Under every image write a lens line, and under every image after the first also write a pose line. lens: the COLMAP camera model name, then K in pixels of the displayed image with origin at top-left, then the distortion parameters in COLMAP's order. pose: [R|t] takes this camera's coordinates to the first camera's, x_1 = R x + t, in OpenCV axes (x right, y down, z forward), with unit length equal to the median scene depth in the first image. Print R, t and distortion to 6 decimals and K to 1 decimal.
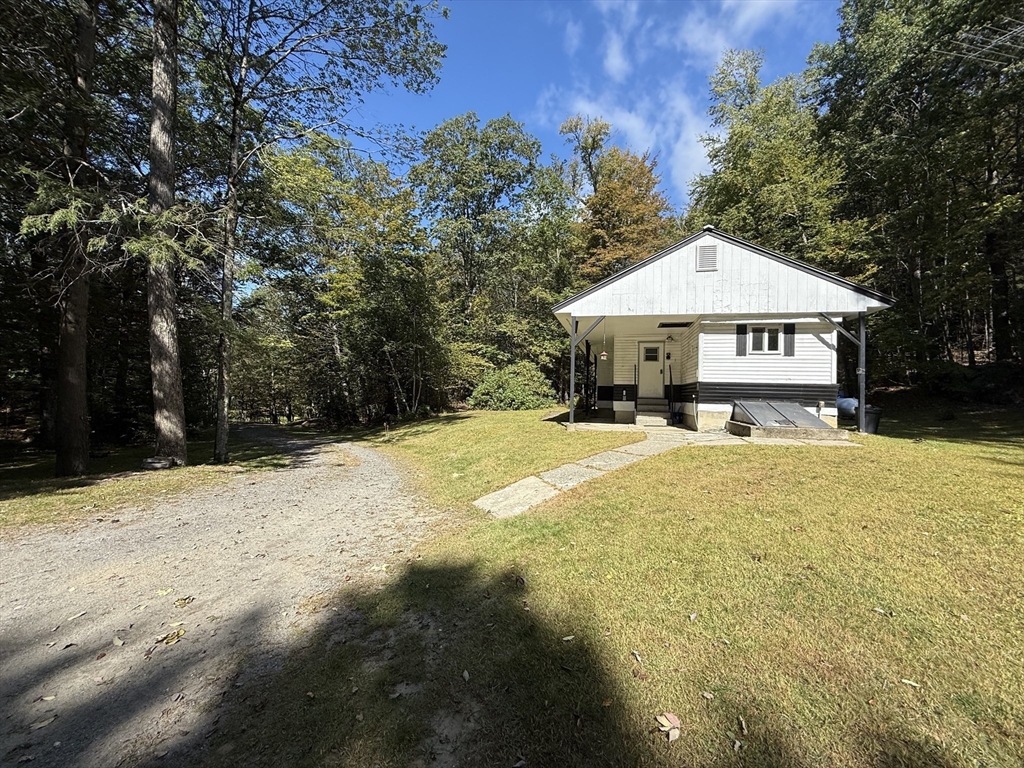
lens RADIAL K [[414.0, 0, 509.8], [0, 414.0, 381.9], [0, 0, 1]] dist [0.008440, 0.000709]
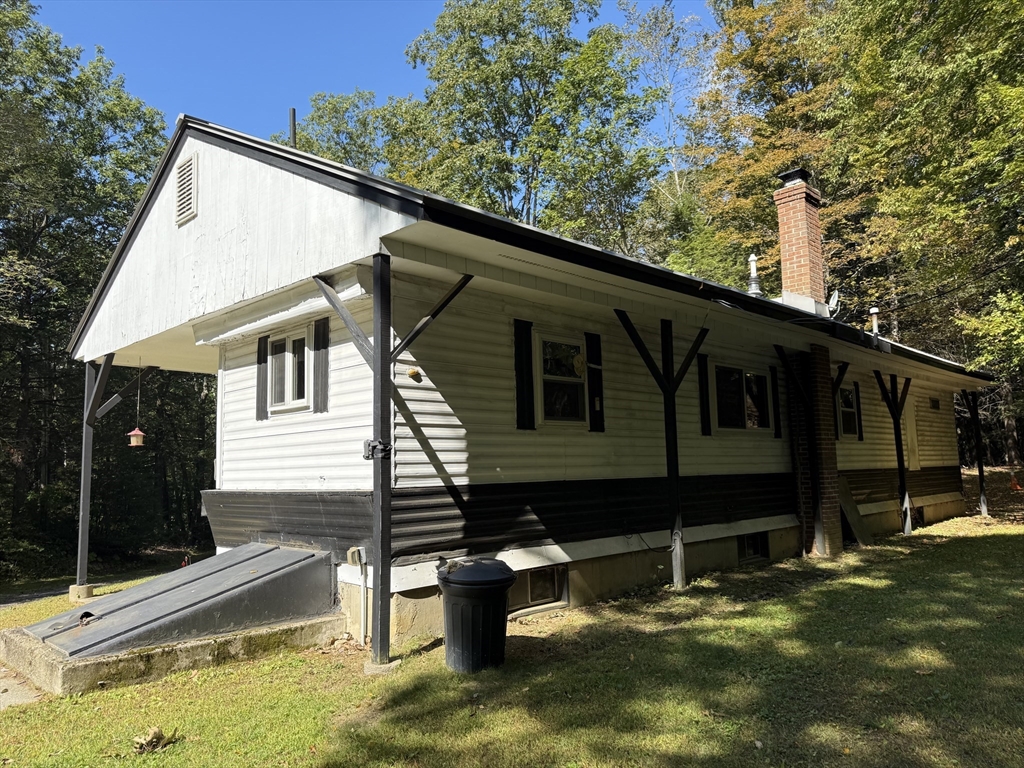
lens RADIAL K [[723.9, 0, 512.8], [0, 723.9, 385.9], [0, 0, 1]] dist [0.074111, -0.060168]
pose [[0.866834, -0.106191, -0.487157, 0.889906], [0.062539, 0.992497, -0.105065, -0.007178], [0.494659, 0.060608, 0.866971, 0.442058]]
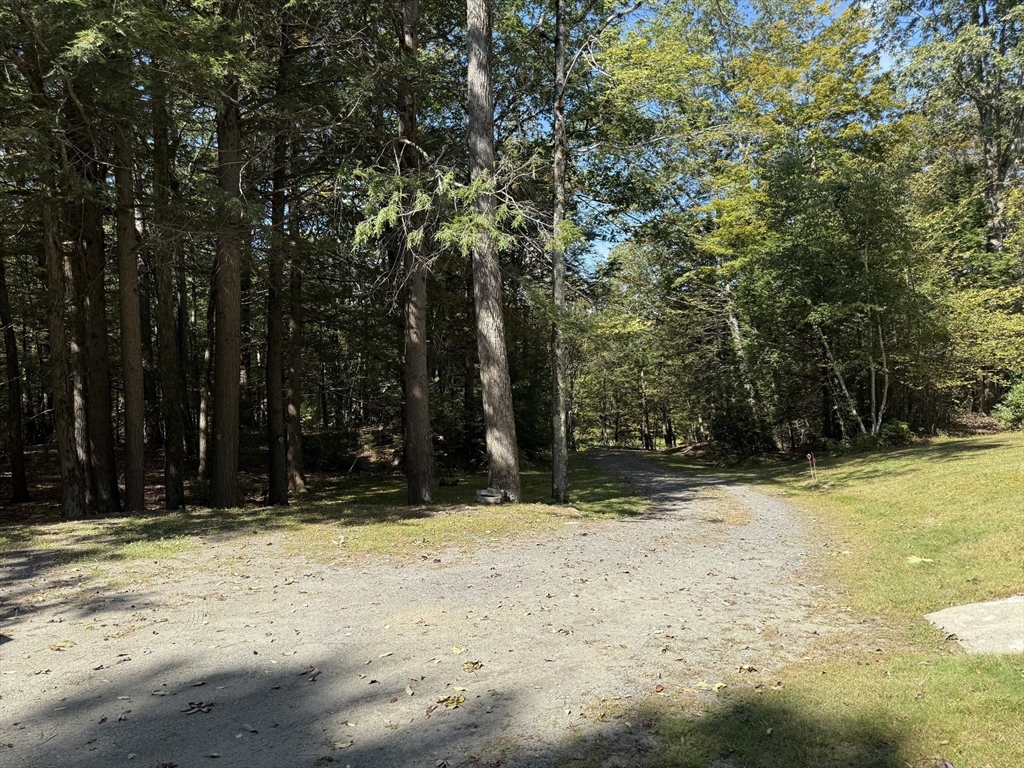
lens RADIAL K [[723.9, 0, 509.5], [0, 723.9, 393.2], [0, 0, 1]] dist [0.074111, -0.060168]
pose [[0.759981, -0.028823, -0.649306, 0.048588], [0.041321, 0.999138, 0.004012, -0.003198], [0.648630, -0.029879, 0.760517, -0.007557]]
